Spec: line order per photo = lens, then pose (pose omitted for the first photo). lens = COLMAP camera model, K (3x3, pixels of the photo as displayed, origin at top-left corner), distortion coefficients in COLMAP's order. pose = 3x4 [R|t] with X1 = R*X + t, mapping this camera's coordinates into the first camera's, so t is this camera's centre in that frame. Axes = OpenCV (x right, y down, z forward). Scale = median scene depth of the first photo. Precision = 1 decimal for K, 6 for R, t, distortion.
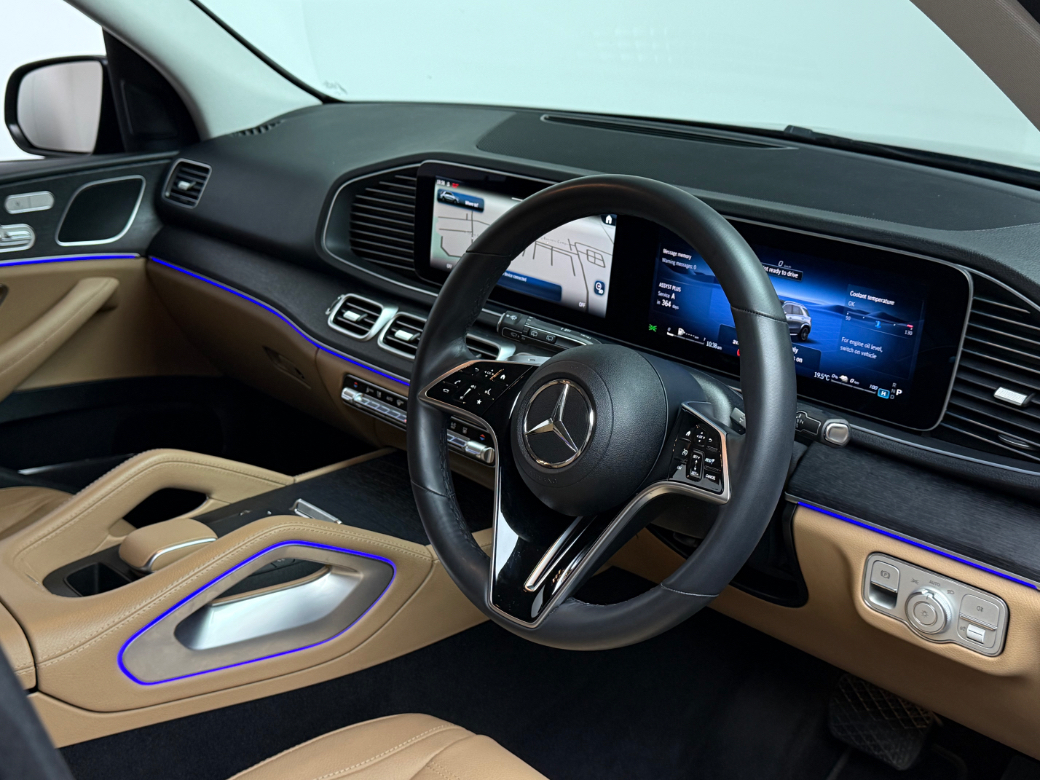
lens RADIAL K [[1187.3, 0, 520.0], [0, 1187.3, 390.0], [0, 0, 1]] dist [0.096465, -0.015861]
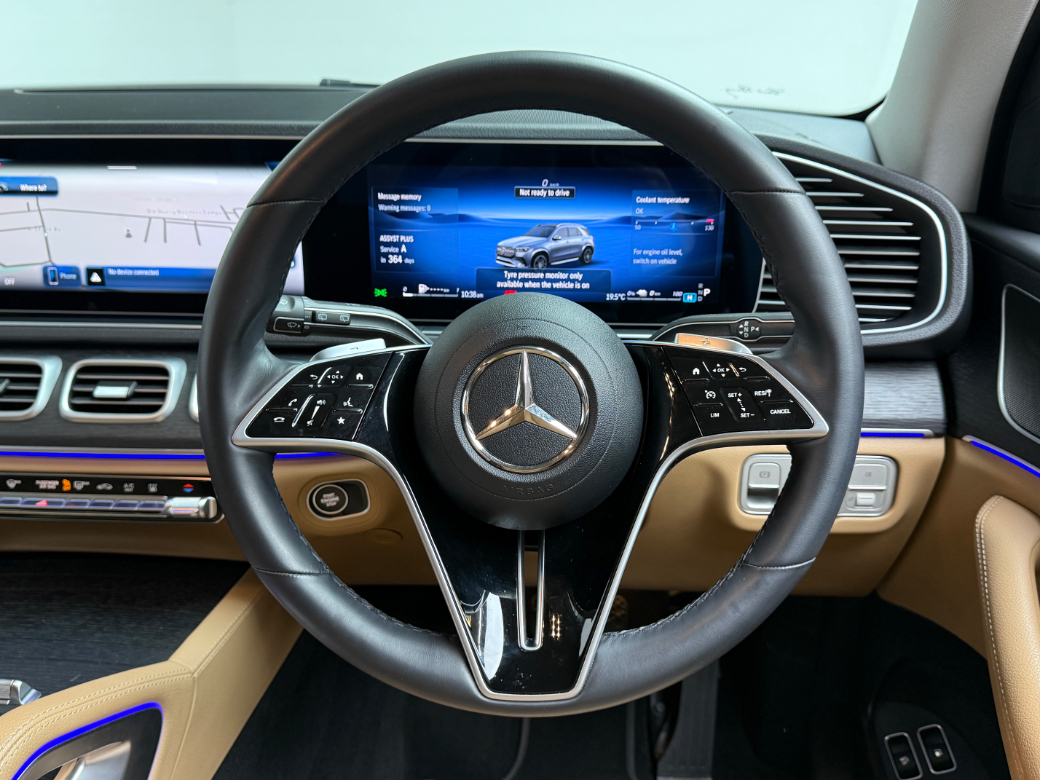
lens RADIAL K [[929.9, 0, 520.0], [0, 929.9, 390.0], [0, 0, 1]] dist [0.126798, -0.284544]
pose [[0.732122, -0.253260, 0.632342, -0.253347], [0.240698, 0.964611, 0.107658, -0.034408], [-0.637230, 0.073385, 0.767172, 0.457044]]
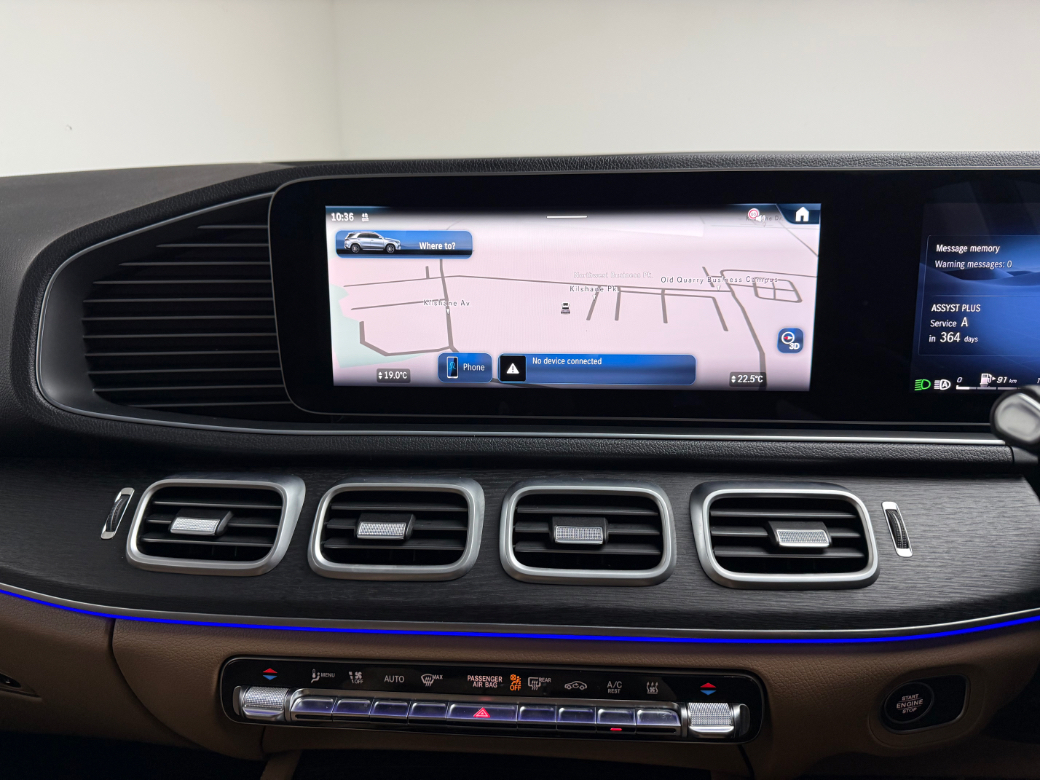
lens RADIAL K [[724.9, 0, 520.7], [0, 724.9, 397.1], [0, 0, 1]] dist [0.028203, -0.045369]
pose [[0.740711, -0.186001, 0.645563, -0.271448], [0.246729, 0.969077, -0.003882, -0.096467], [-0.624878, 0.162155, 0.763698, 0.878447]]
